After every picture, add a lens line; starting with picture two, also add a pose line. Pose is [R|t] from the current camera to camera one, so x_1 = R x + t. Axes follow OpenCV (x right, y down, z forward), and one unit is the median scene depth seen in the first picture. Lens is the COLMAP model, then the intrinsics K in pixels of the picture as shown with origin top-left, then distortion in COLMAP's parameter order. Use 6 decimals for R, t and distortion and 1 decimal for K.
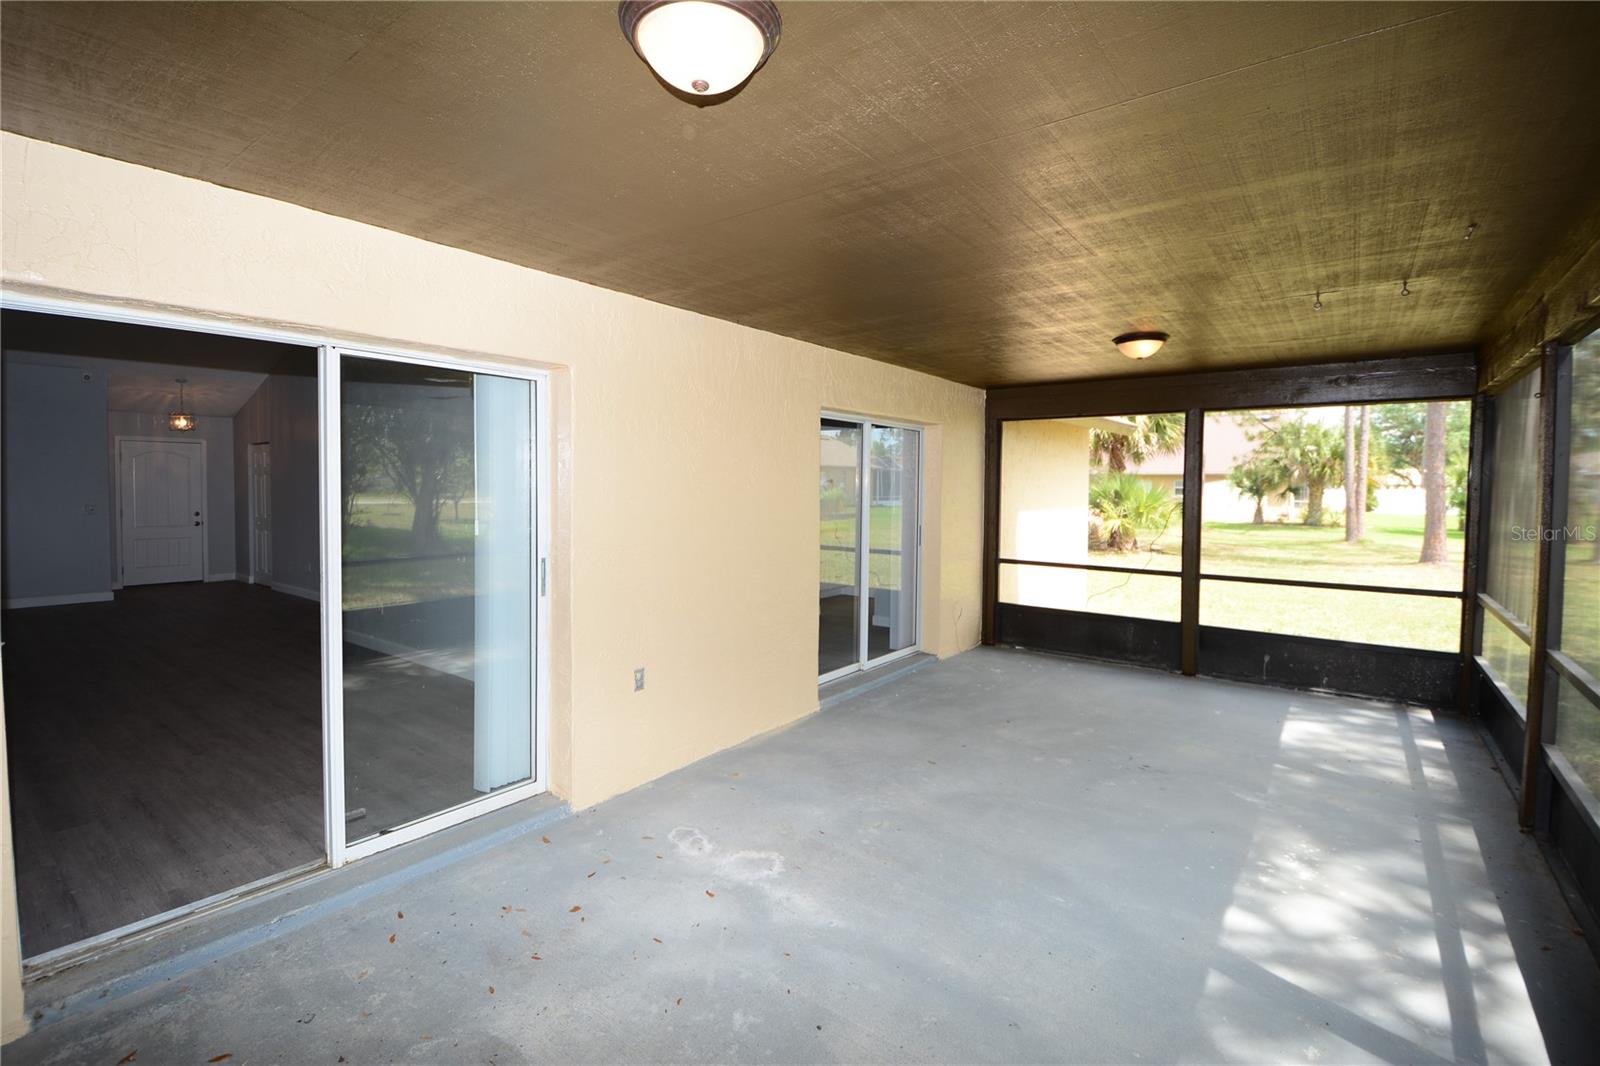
lens RADIAL K [[729.2, 0, 798.2], [0, 729.2, 505.2], [0, 0, 1]] dist [0.001410, -0.017350]
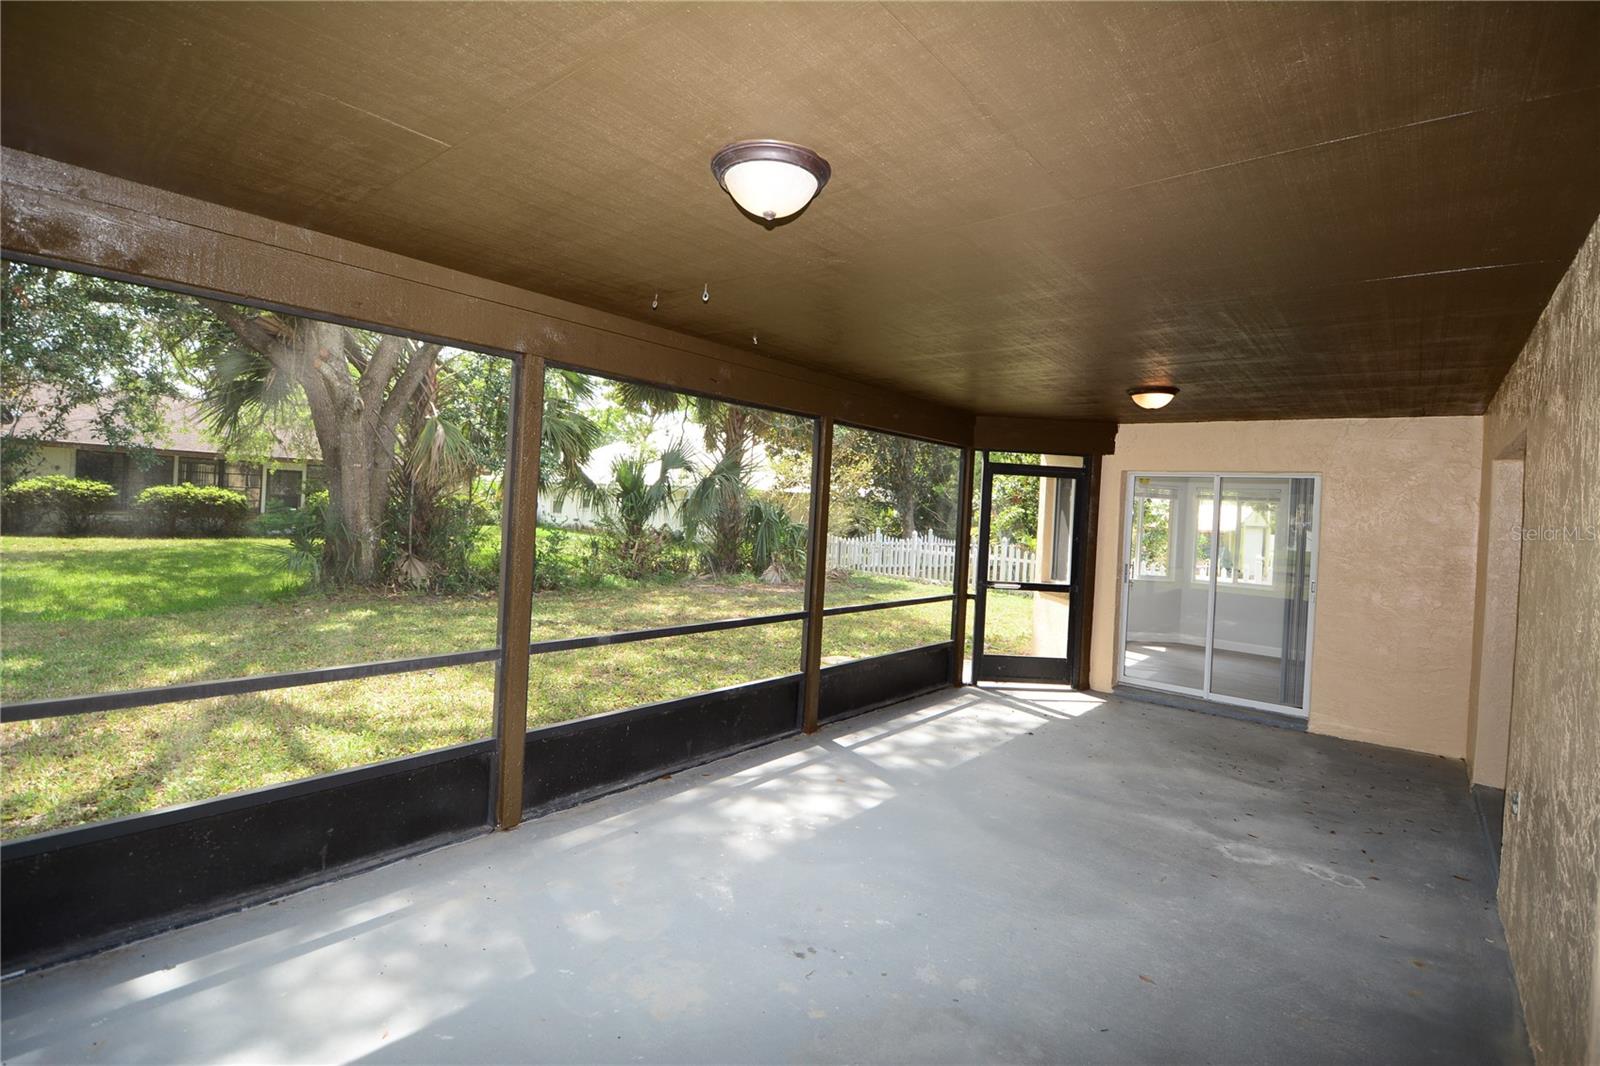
lens RADIAL K [[707.4, 0, 793.7], [0, 707.4, 509.8], [0, 0, 1]] dist [0.000741, -0.015305]
pose [[-0.996270, -0.060940, 0.061089, 0.657337], [-0.058840, 0.997632, 0.035602, -0.068248], [-0.063114, 0.031875, -0.997497, 2.234268]]
